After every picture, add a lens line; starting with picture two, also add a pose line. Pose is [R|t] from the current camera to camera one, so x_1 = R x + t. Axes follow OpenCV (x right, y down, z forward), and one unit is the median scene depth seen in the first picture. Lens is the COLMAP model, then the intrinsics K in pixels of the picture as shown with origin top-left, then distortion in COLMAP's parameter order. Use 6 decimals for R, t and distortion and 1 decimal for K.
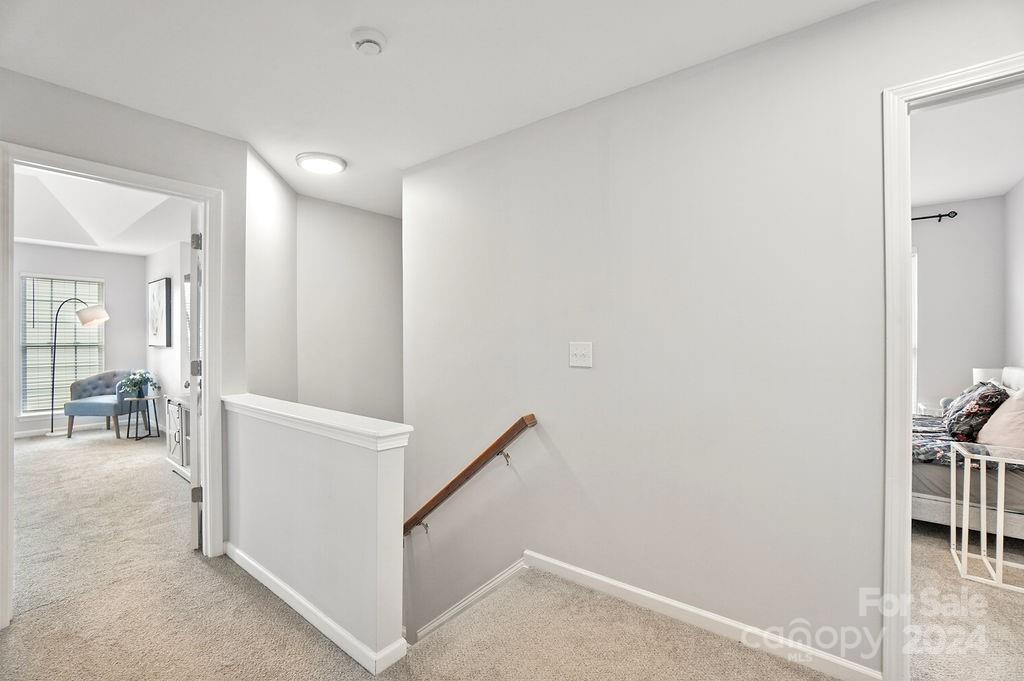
lens RADIAL K [[450.9, 0, 507.6], [0, 450.9, 339.1], [0, 0, 1]] dist [-0.067212, 0.025905]
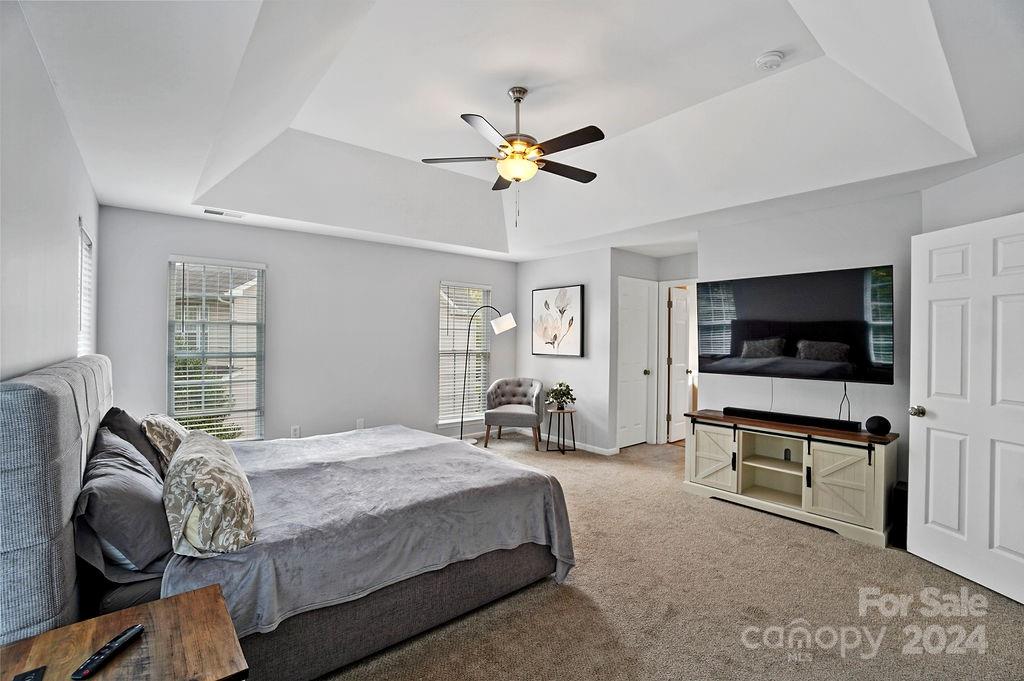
lens RADIAL K [[450.9, 0, 507.6], [0, 450.9, 339.1], [0, 0, 1]] dist [-0.067212, 0.025905]
pose [[0.977071, 0.012683, -0.212536, -0.732884], [-0.013108, 0.999914, -0.000591, -0.018490], [0.212510, 0.003364, 0.977153, -0.002960]]
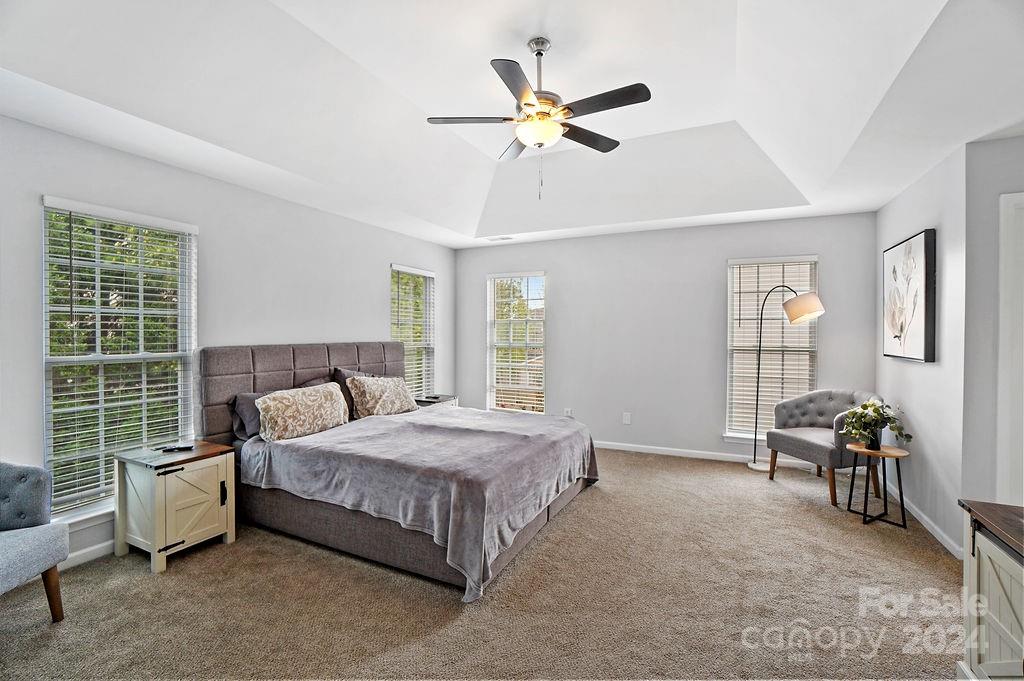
lens RADIAL K [[450.9, 0, 507.6], [0, 450.9, 339.1], [0, 0, 1]] dist [-0.067212, 0.025905]
pose [[0.212028, 0.018690, -0.977085, -0.380720], [-0.004084, 0.999825, 0.018239, -0.016660], [0.977255, 0.000123, 0.212067, 0.399142]]
